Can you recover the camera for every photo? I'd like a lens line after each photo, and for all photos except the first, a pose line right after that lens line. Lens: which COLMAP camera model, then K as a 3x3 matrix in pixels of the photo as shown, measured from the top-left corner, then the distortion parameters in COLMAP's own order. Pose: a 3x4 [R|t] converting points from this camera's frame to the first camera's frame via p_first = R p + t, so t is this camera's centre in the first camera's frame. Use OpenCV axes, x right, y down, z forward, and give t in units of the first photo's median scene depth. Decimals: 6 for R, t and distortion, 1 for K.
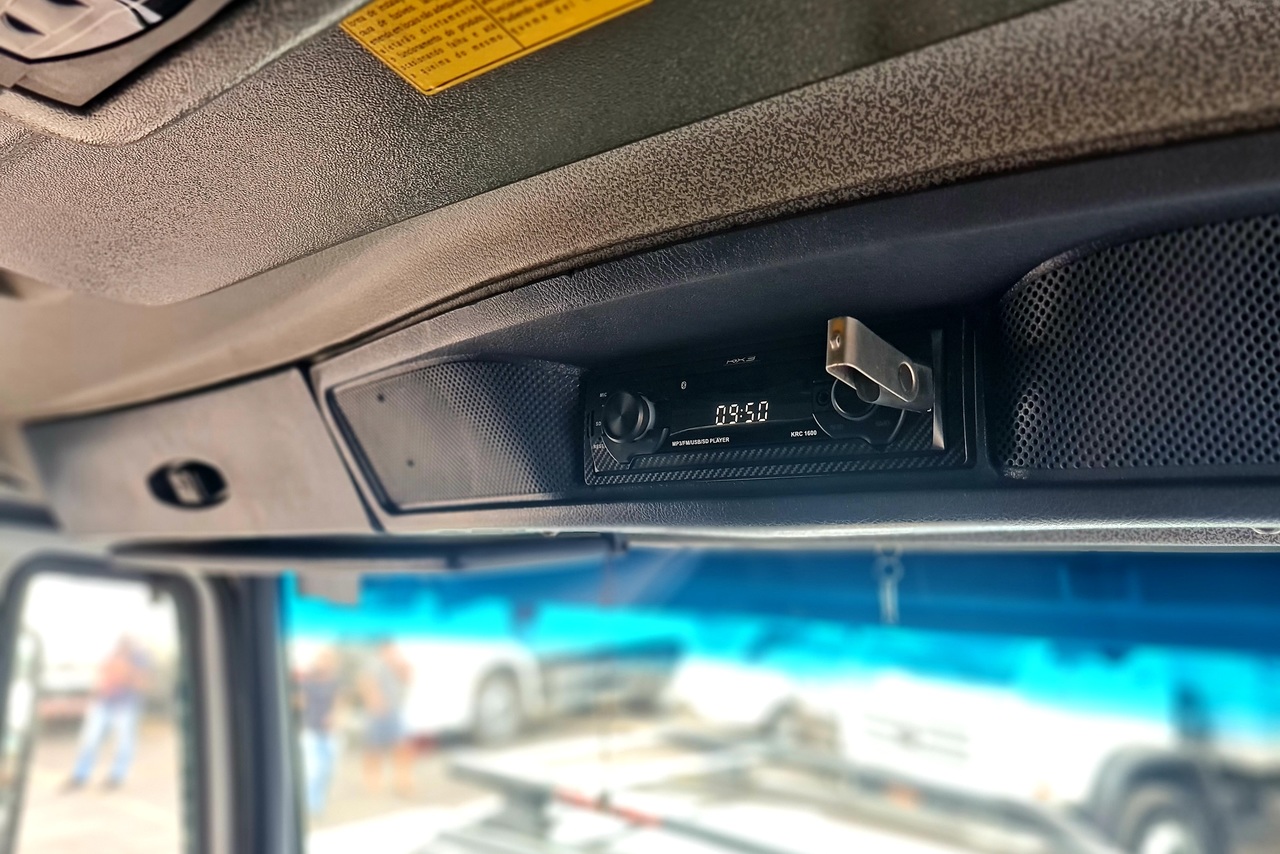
lens RADIAL K [[970.0, 0, 624.2], [0, 970.0, 426.5], [0, 0, 1]] dist [0.005334, 0.005235]
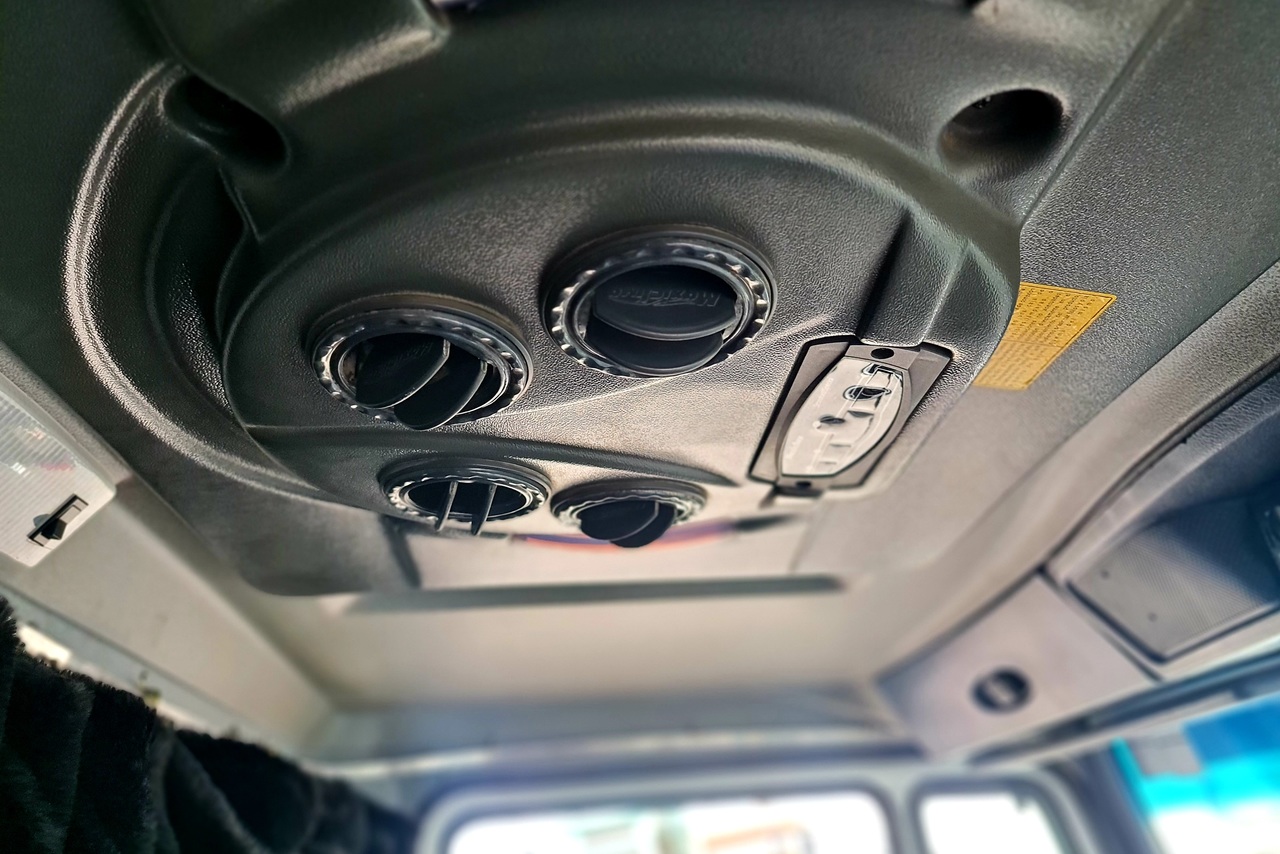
lens RADIAL K [[966.1, 0, 640.0], [0, 966.1, 427.0], [0, 0, 1]] dist [0.005693, 0.008241]
pose [[0.683122, -0.421137, -0.596647, 0.170945], [0.278810, 0.905494, -0.319914, 0.031418], [0.674989, 0.052189, 0.735980, -0.357829]]
